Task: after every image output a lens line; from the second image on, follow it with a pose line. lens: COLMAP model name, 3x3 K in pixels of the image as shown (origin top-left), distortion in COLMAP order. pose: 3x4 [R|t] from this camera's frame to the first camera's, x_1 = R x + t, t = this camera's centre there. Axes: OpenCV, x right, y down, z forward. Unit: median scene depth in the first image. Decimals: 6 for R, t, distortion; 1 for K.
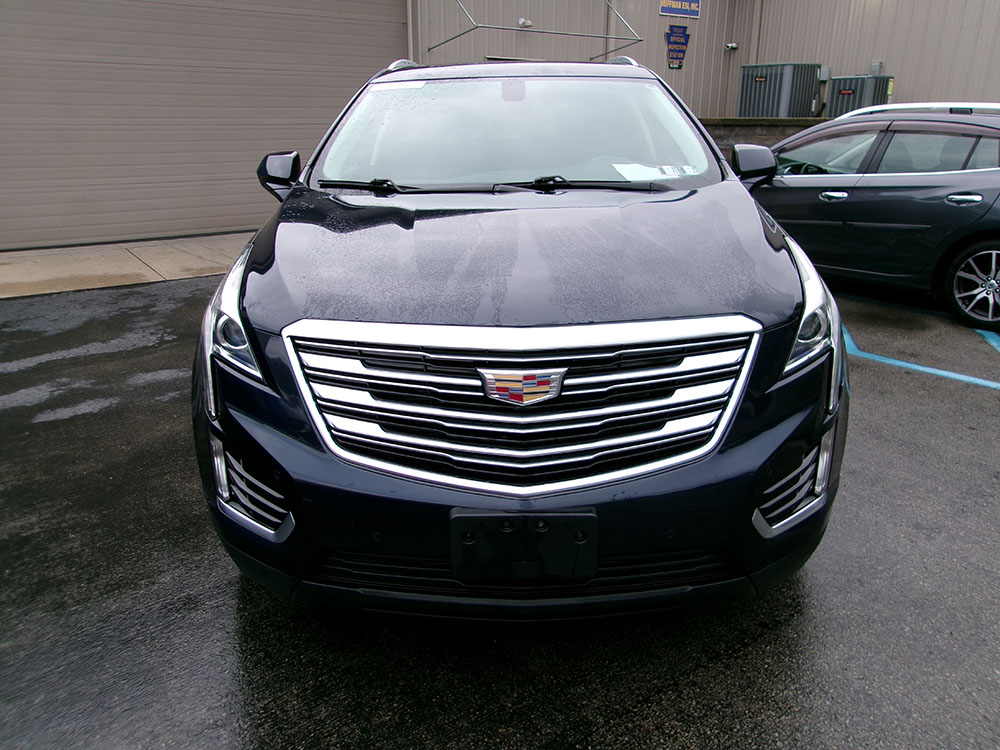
lens RADIAL K [[758.8, 0, 496.1], [0, 758.8, 380.5], [0, 0, 1]] dist [-0.042513, 0.046812]
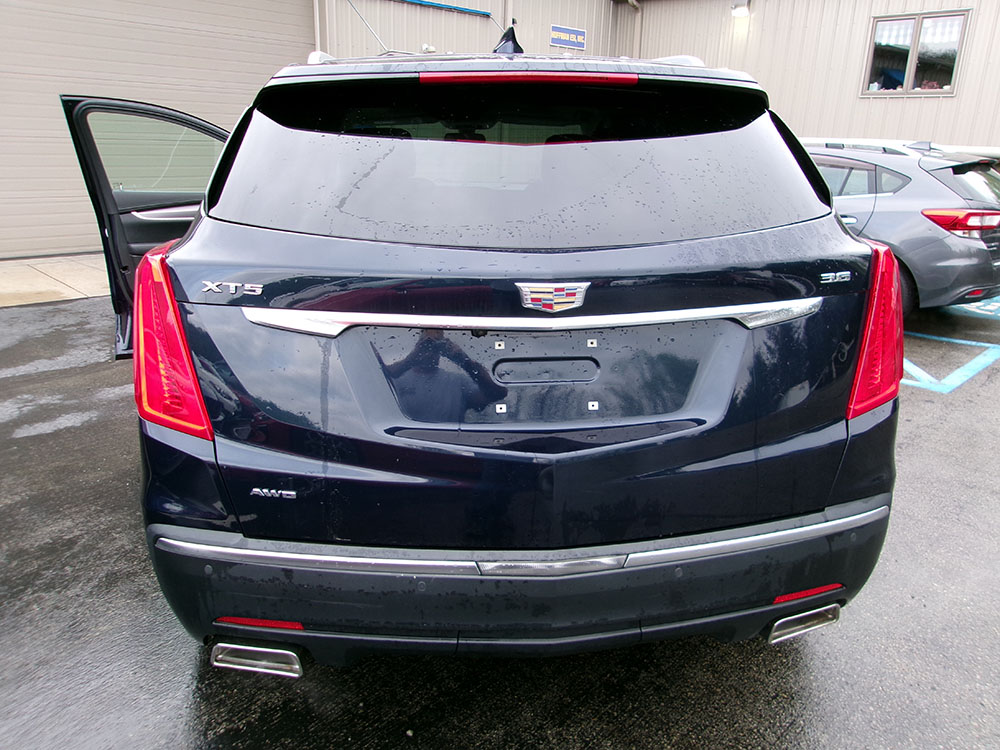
lens RADIAL K [[769.1, 0, 500.0], [0, 769.1, 375.0], [0, 0, 1]] dist [-0.027697, 0.045516]
pose [[0.984890, -0.025471, 0.171296, -0.126749], [0.031285, 0.999019, -0.031331, 0.020116], [-0.170330, 0.036216, 0.984721, -0.080684]]
